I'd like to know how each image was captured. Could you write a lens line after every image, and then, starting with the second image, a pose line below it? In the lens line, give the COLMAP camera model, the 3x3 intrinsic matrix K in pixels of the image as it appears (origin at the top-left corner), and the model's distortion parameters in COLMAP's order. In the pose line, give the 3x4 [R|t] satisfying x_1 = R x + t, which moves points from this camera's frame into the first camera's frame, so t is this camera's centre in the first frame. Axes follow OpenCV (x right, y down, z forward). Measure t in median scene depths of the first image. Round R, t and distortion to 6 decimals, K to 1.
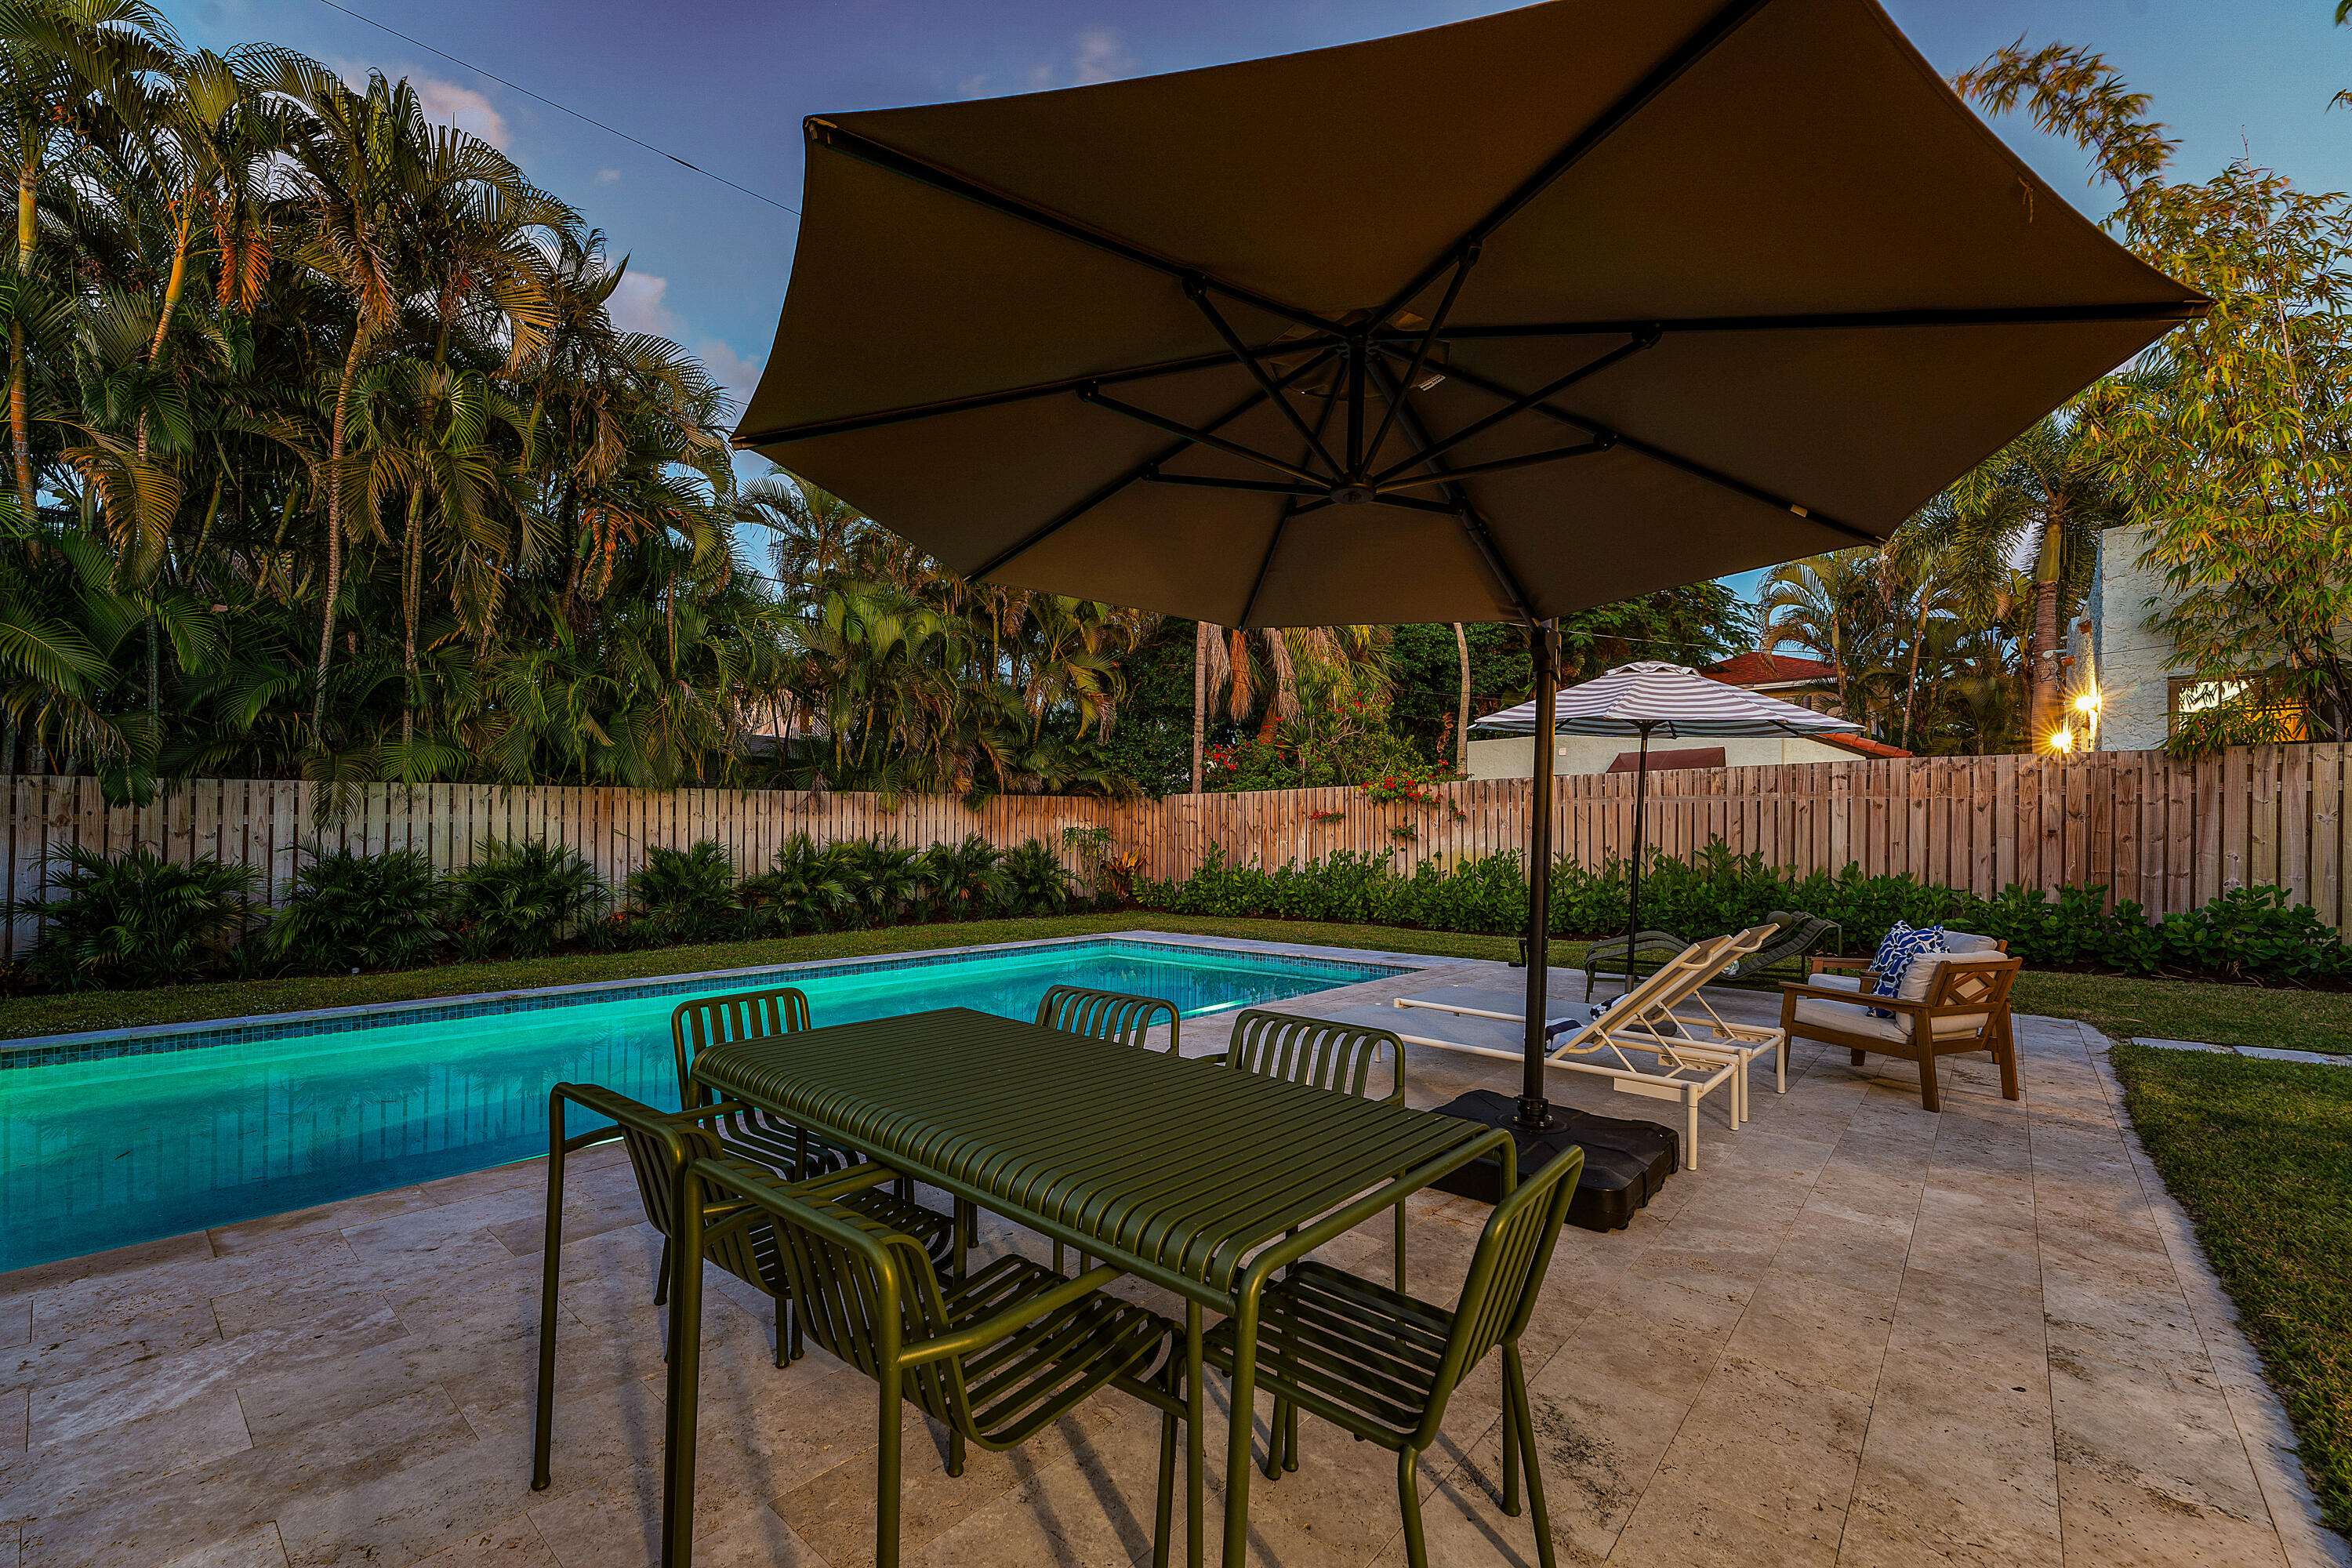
lens RADIAL K [[982.8, 0, 1202.8], [0, 982.8, 822.9], [0, 0, 1]] dist [0.006092, -0.001738]
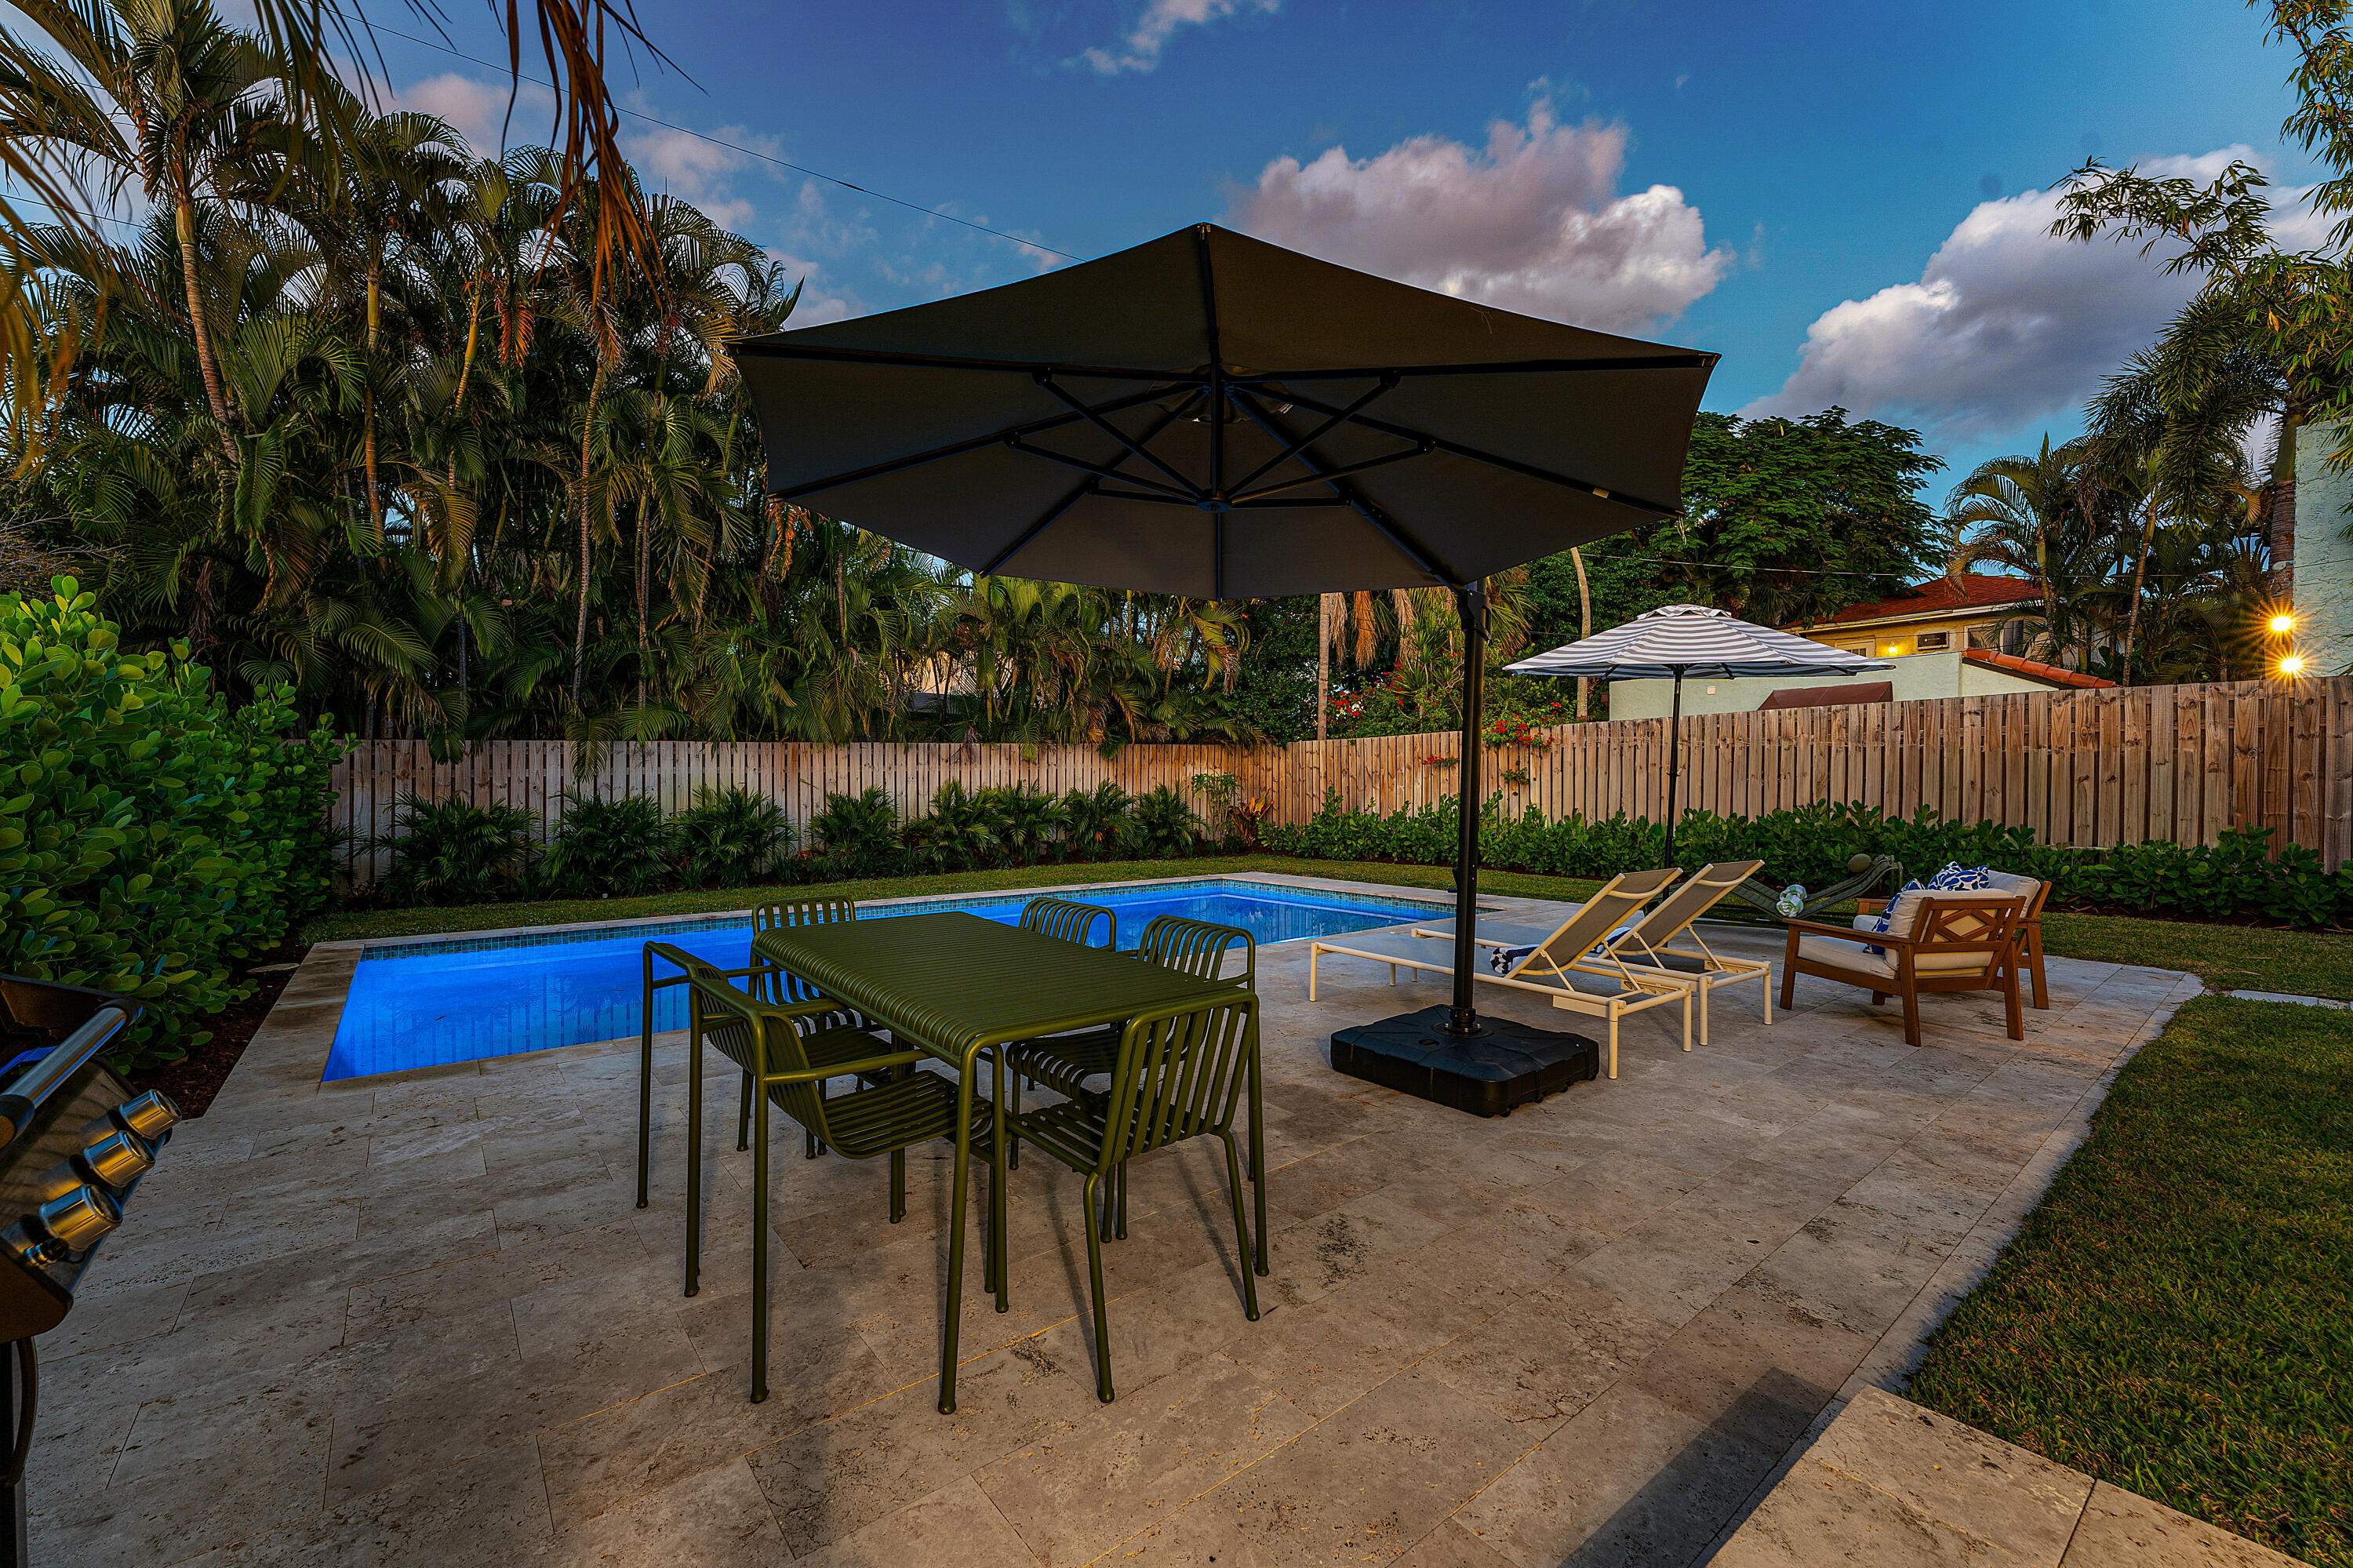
lens RADIAL K [[983.3, 0, 1172.6], [0, 983.3, 782.3], [0, 0, 1]] dist [0.006092, -0.001738]
pose [[0.979931, -0.006144, -0.199241, 0.081531], [0.008578, 0.999899, 0.011353, 0.001622], [0.199151, -0.012834, 0.979885, -0.059266]]
